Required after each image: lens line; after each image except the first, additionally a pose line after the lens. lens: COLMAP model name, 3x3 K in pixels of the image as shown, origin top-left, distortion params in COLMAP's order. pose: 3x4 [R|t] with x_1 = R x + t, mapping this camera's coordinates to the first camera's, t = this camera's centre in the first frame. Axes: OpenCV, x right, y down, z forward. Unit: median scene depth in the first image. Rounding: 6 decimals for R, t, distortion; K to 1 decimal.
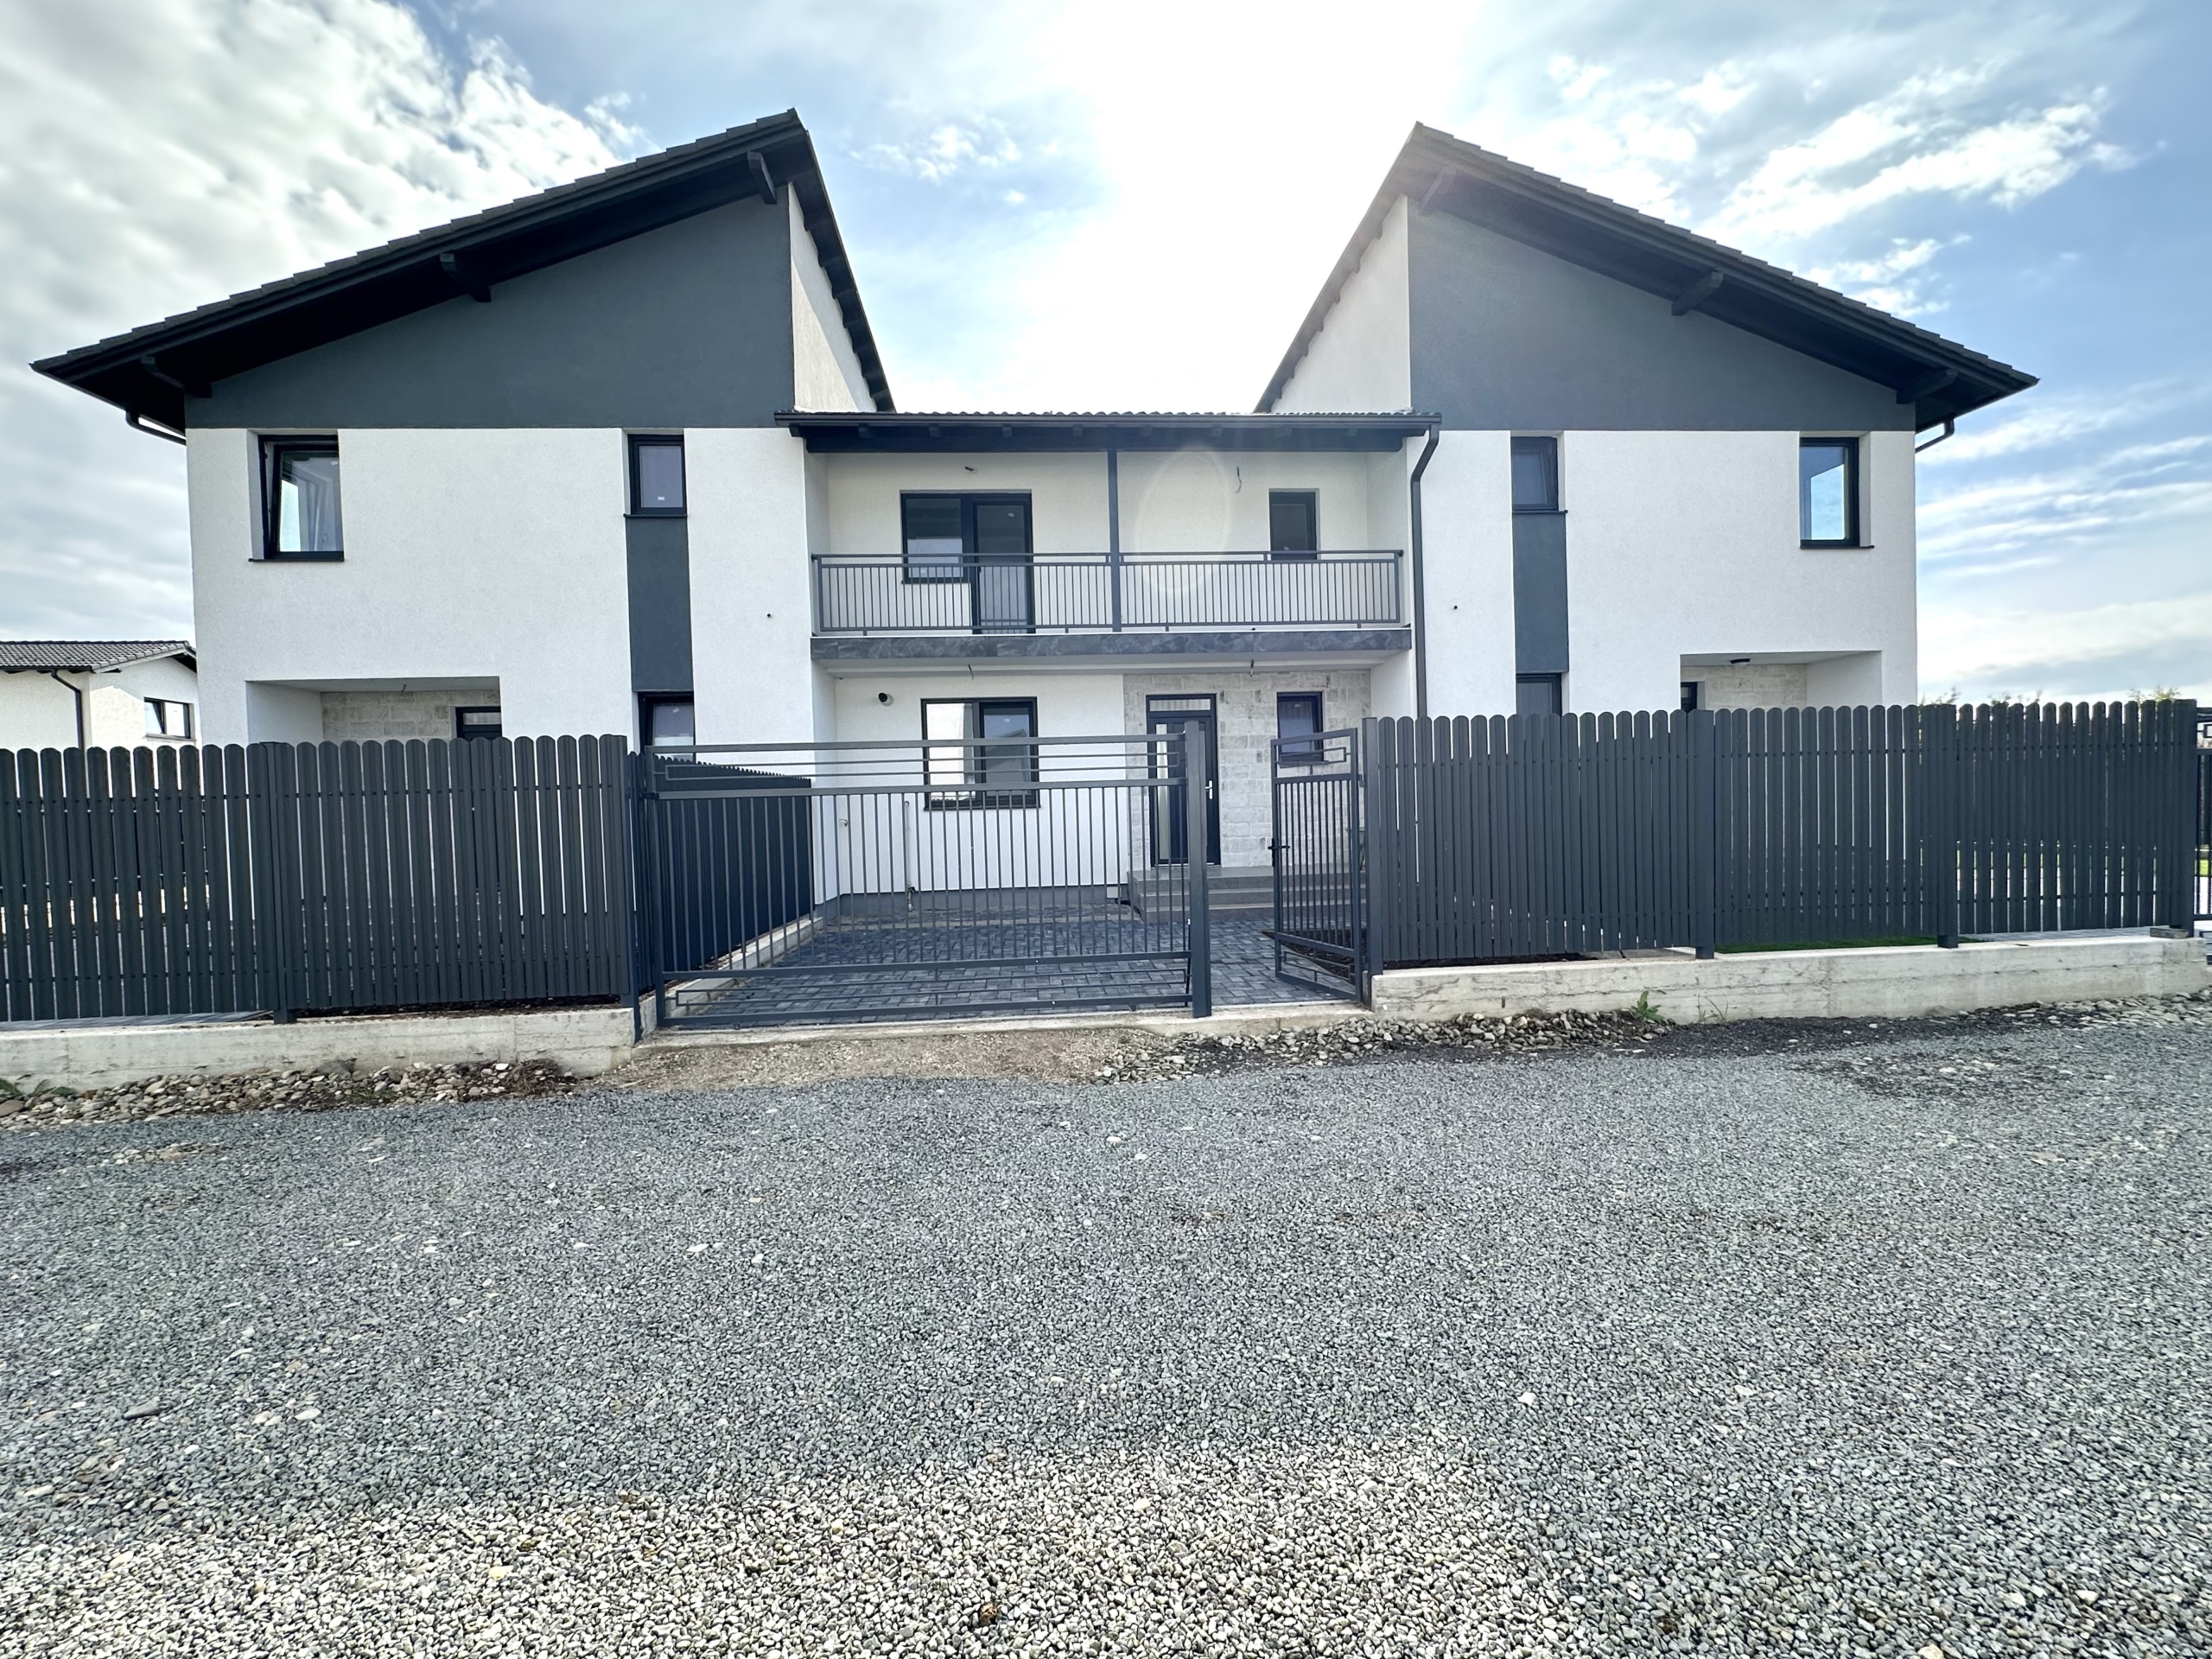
lens RADIAL K [[877.5, 0, 1106.5], [0, 877.5, 833.1], [0, 0, 1]] dist [-0.009765, -0.000036]
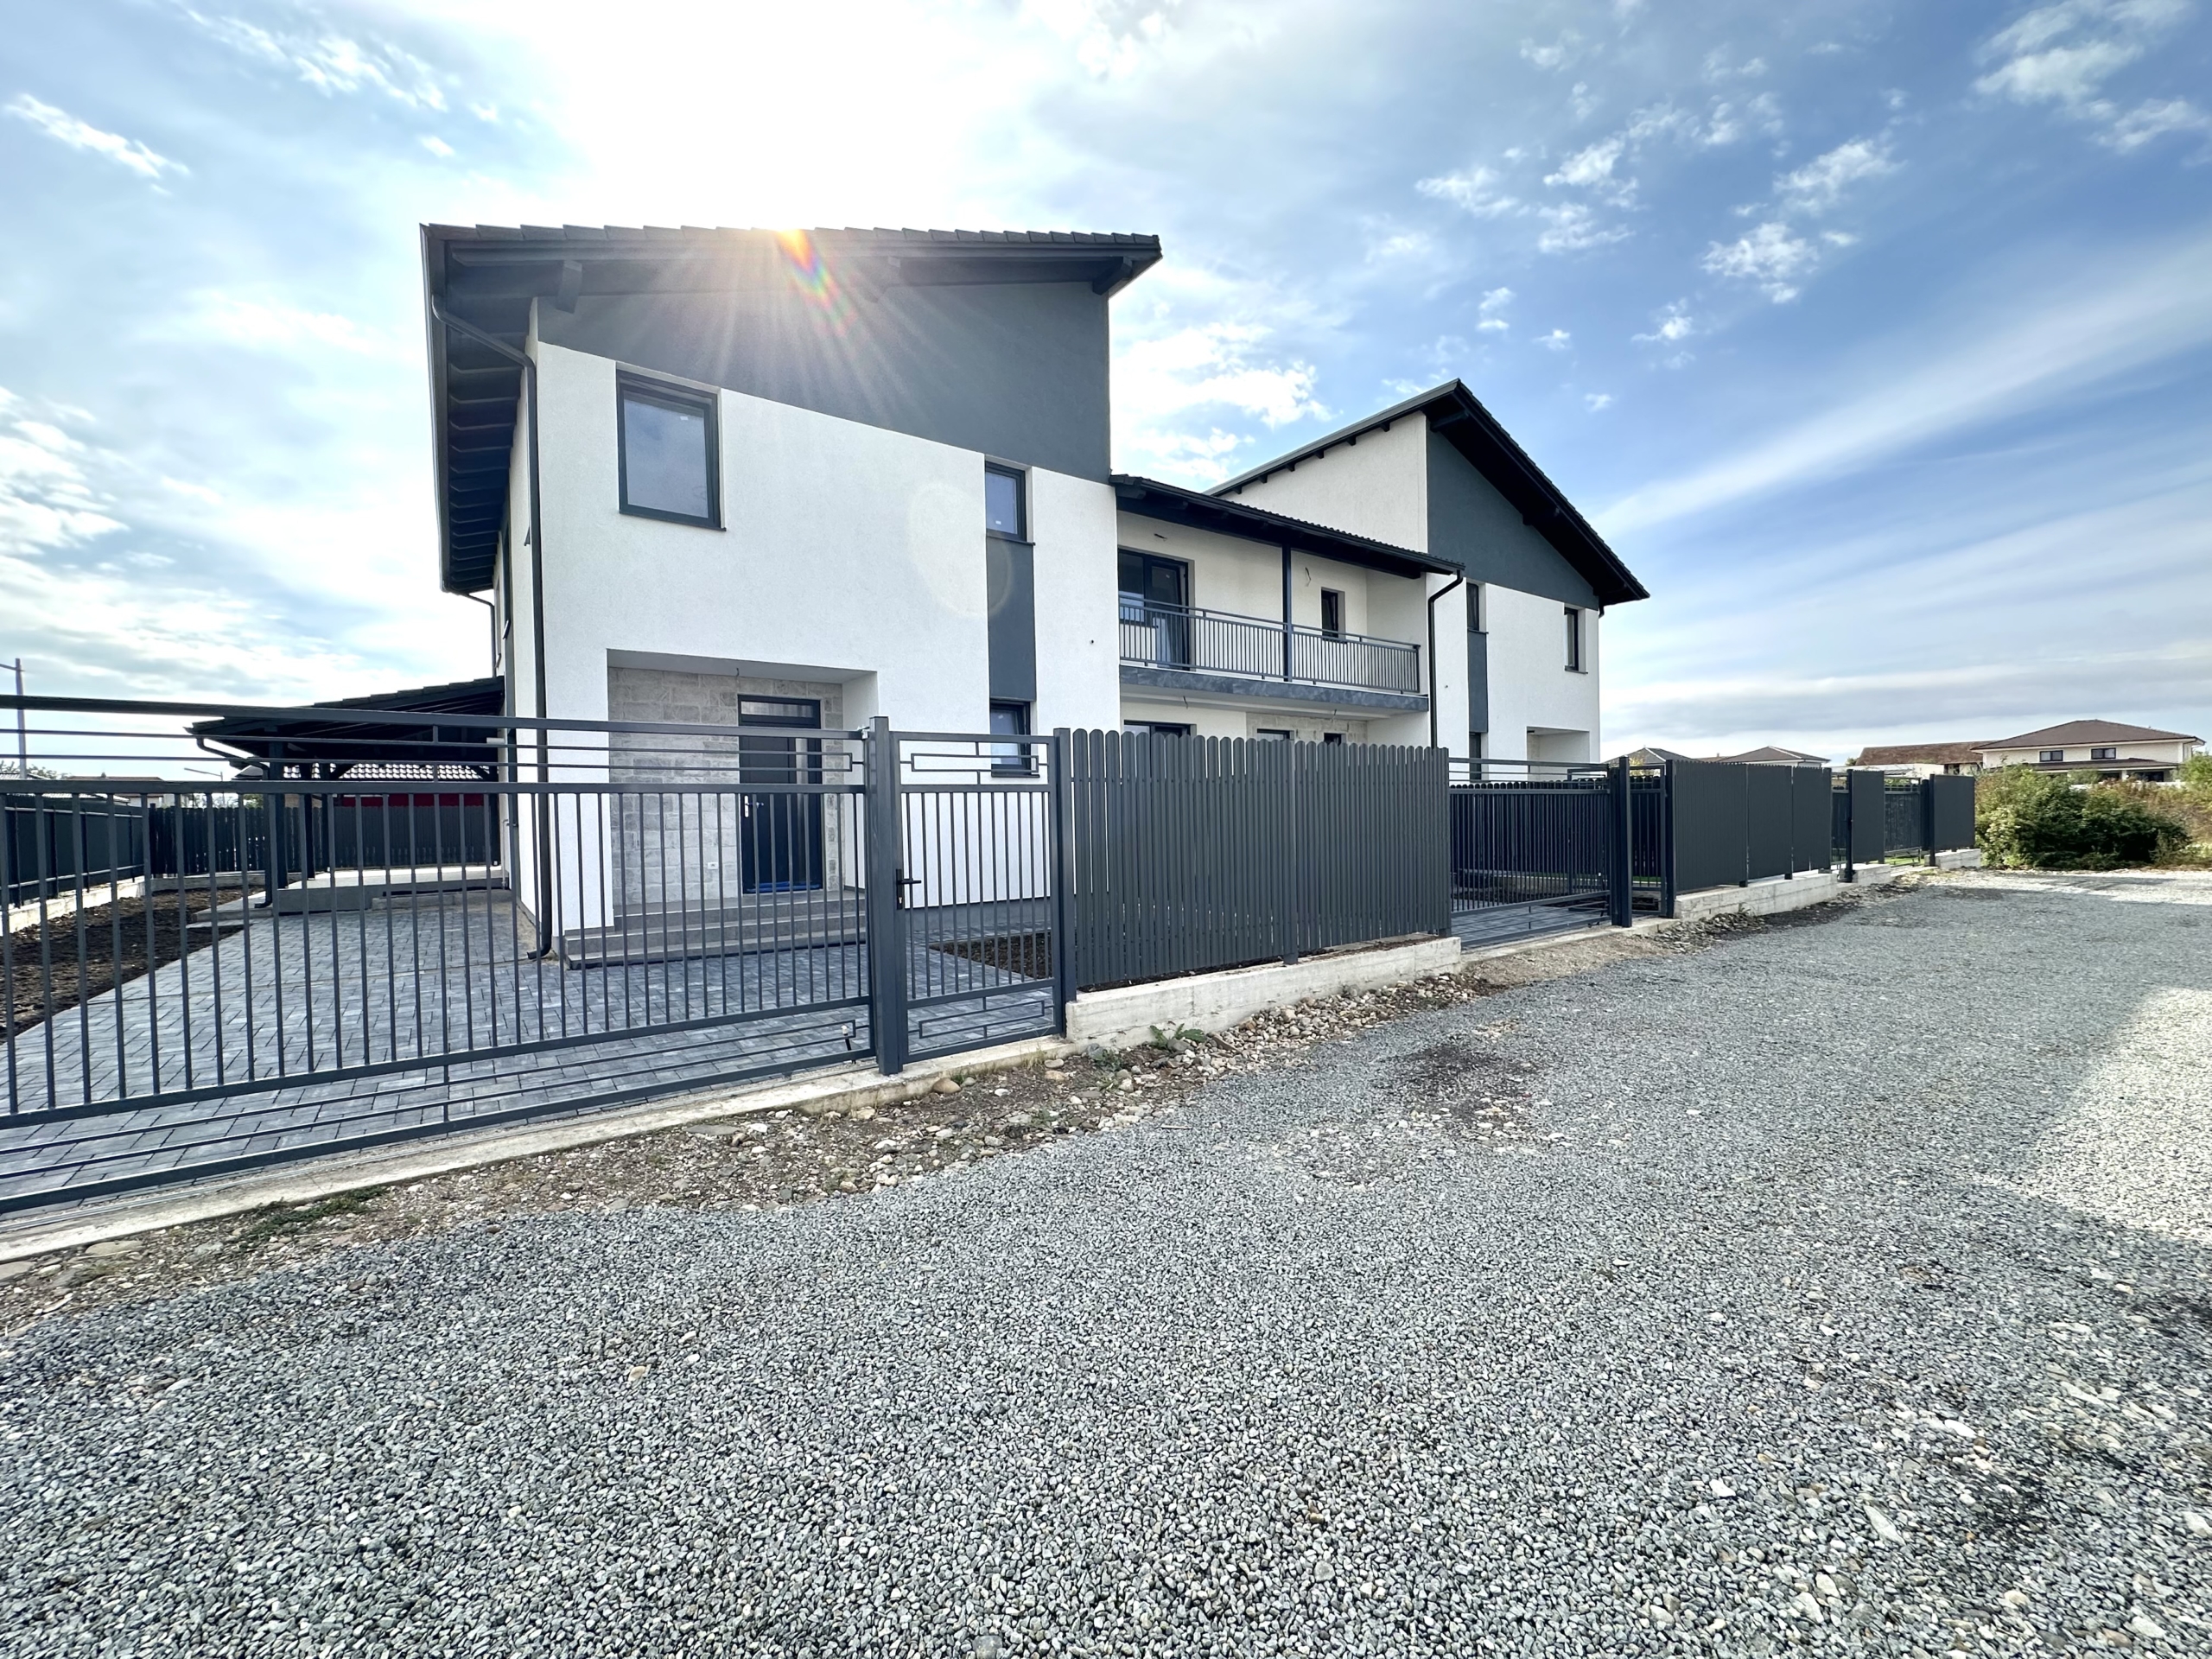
lens RADIAL K [[877.5, 0, 1106.5], [0, 877.5, 833.1], [0, 0, 1]] dist [-0.009765, -0.000036]
pose [[0.849137, 0.002247, 0.528168, -0.872752], [0.002193, 0.999967, -0.007781, 0.011185], [-0.528168, 0.007765, 0.849104, 0.000819]]
